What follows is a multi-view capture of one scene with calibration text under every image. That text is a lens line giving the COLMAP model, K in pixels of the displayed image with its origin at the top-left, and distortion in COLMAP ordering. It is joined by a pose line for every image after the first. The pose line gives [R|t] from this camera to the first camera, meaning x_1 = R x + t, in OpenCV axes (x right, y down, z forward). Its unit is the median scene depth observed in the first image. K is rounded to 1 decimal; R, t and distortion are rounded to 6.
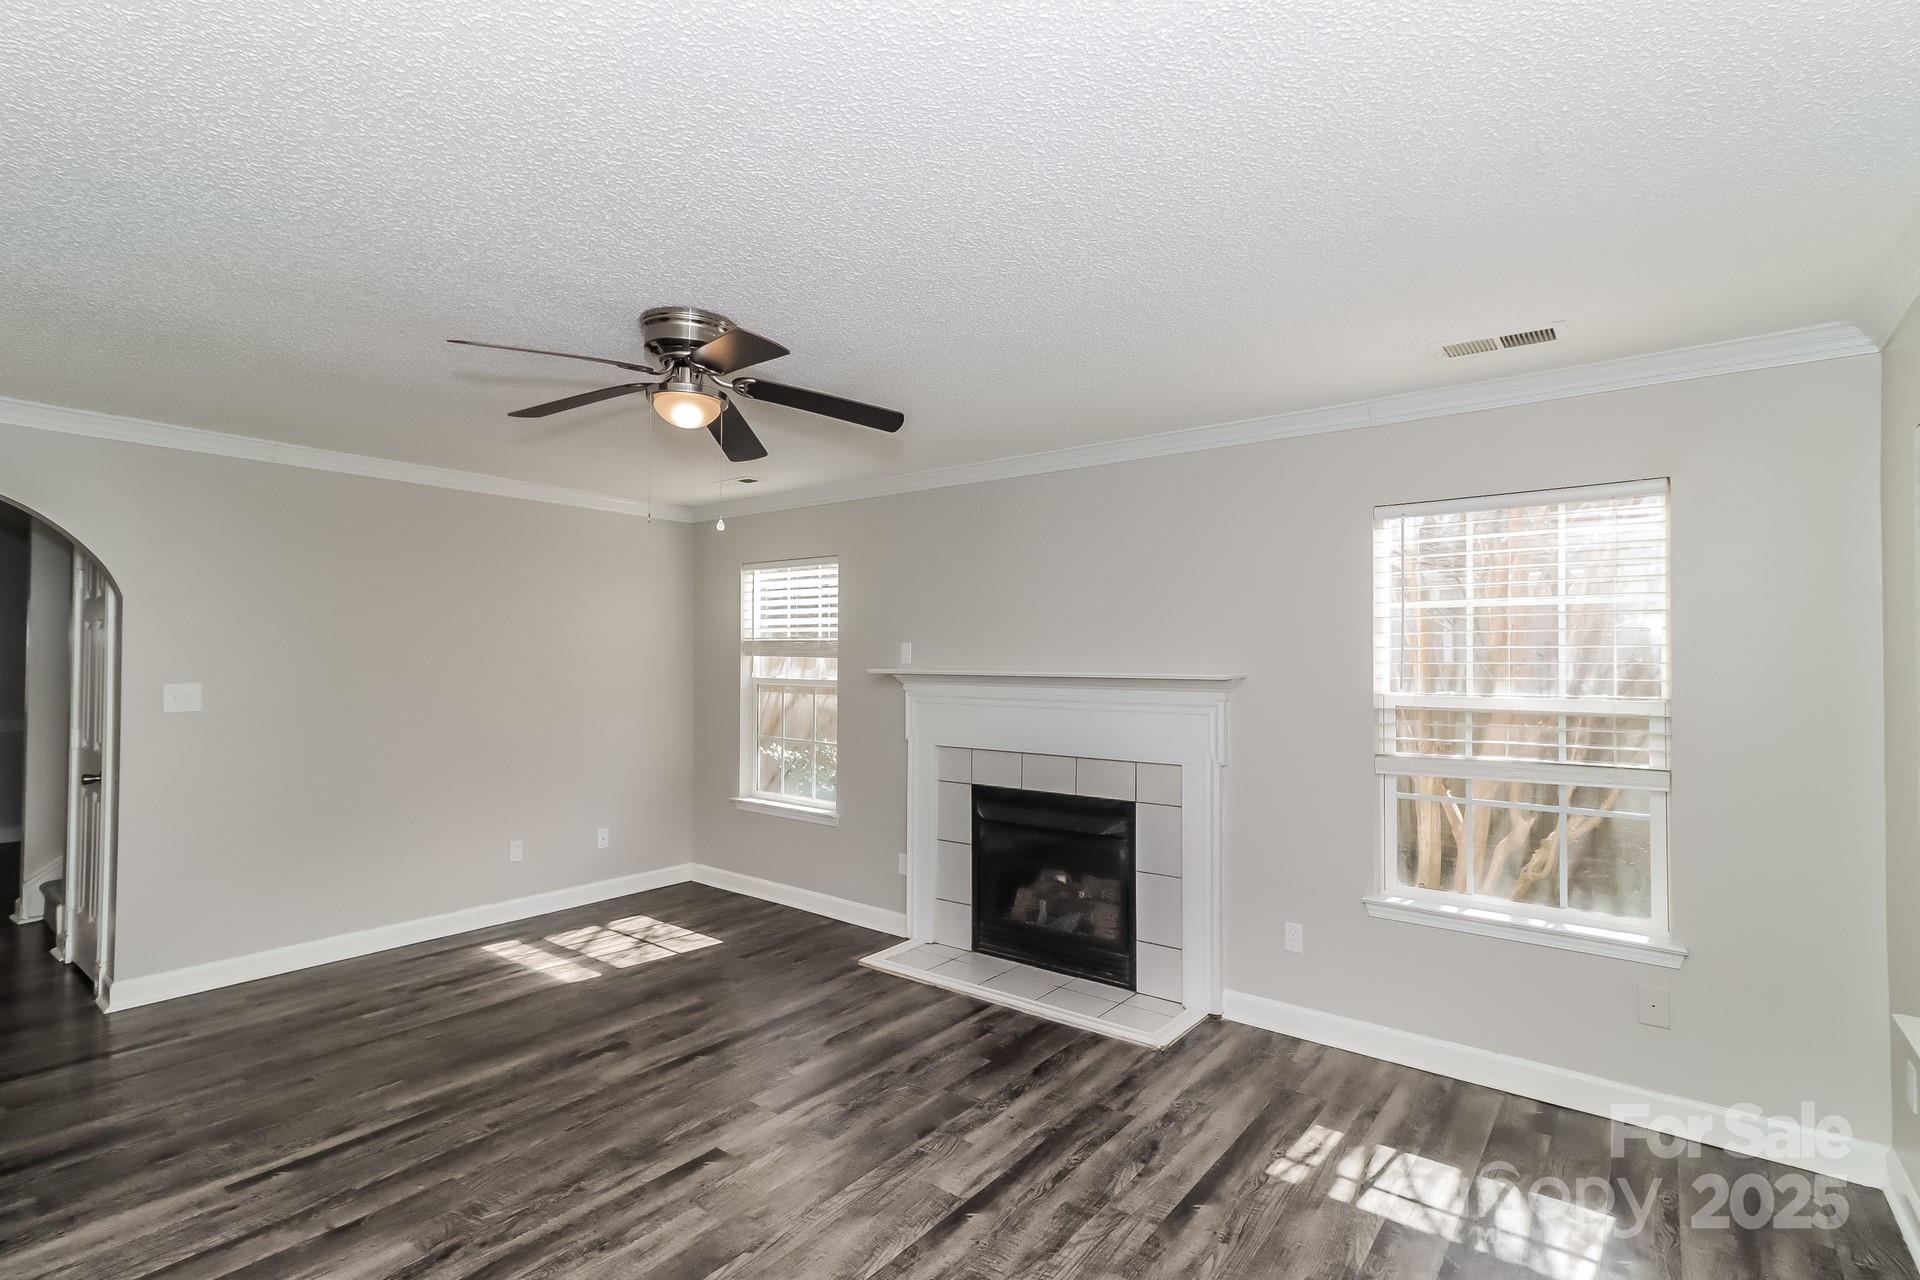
lens RADIAL K [[901.1, 0, 960.2], [0, 901.1, 643.1], [0, 0, 1]] dist [0.034220, -0.017879]
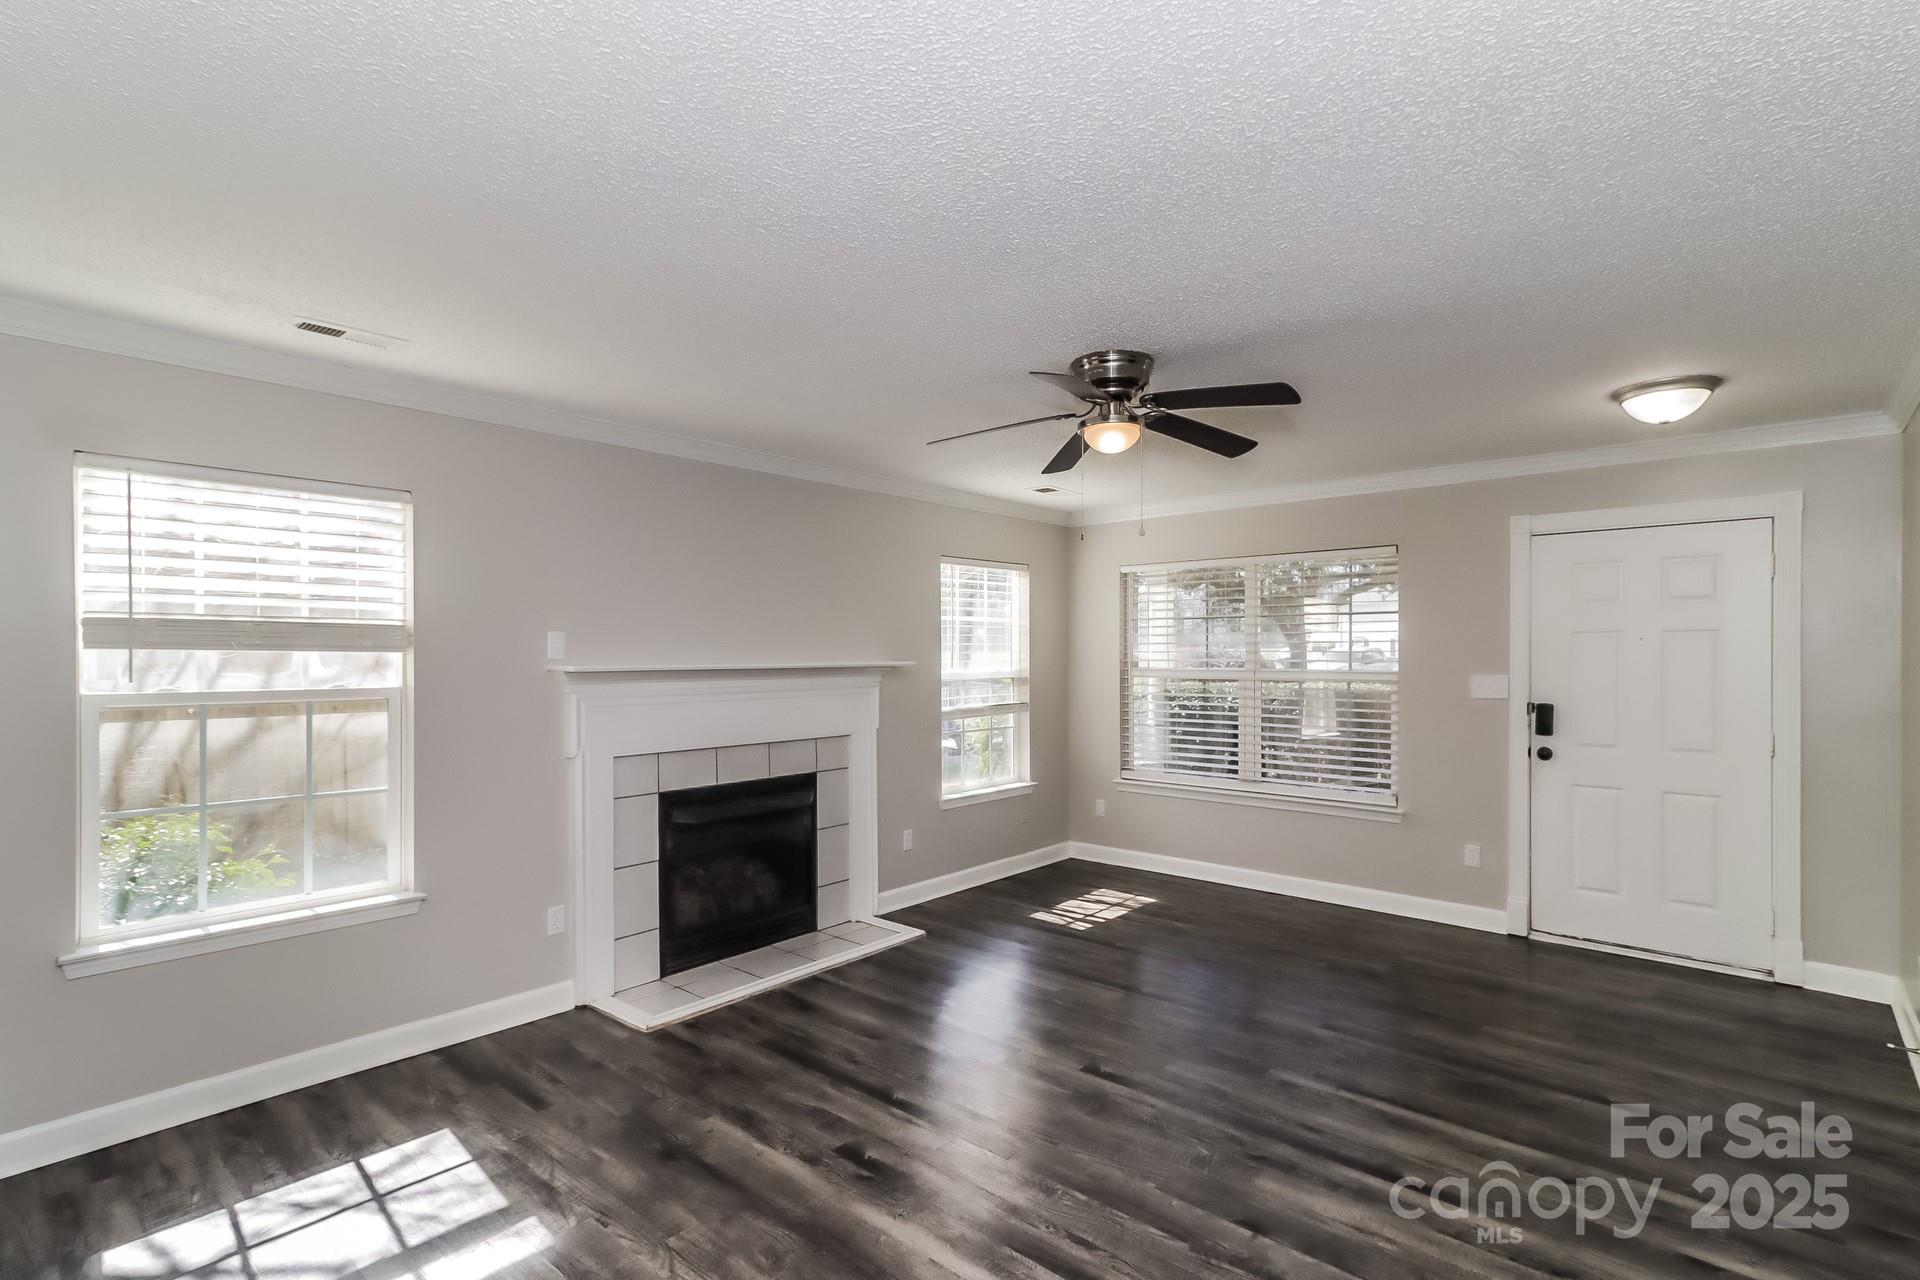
lens RADIAL K [[912.6, 0, 960.5], [0, 912.6, 647.9], [0, 0, 1]] dist [0.000454, 0.000018]
pose [[0.065138, -0.004050, 0.997868, -0.880331], [-0.018244, 0.999820, 0.005249, 0.003381], [-0.997709, -0.018547, 0.065053, 0.659361]]
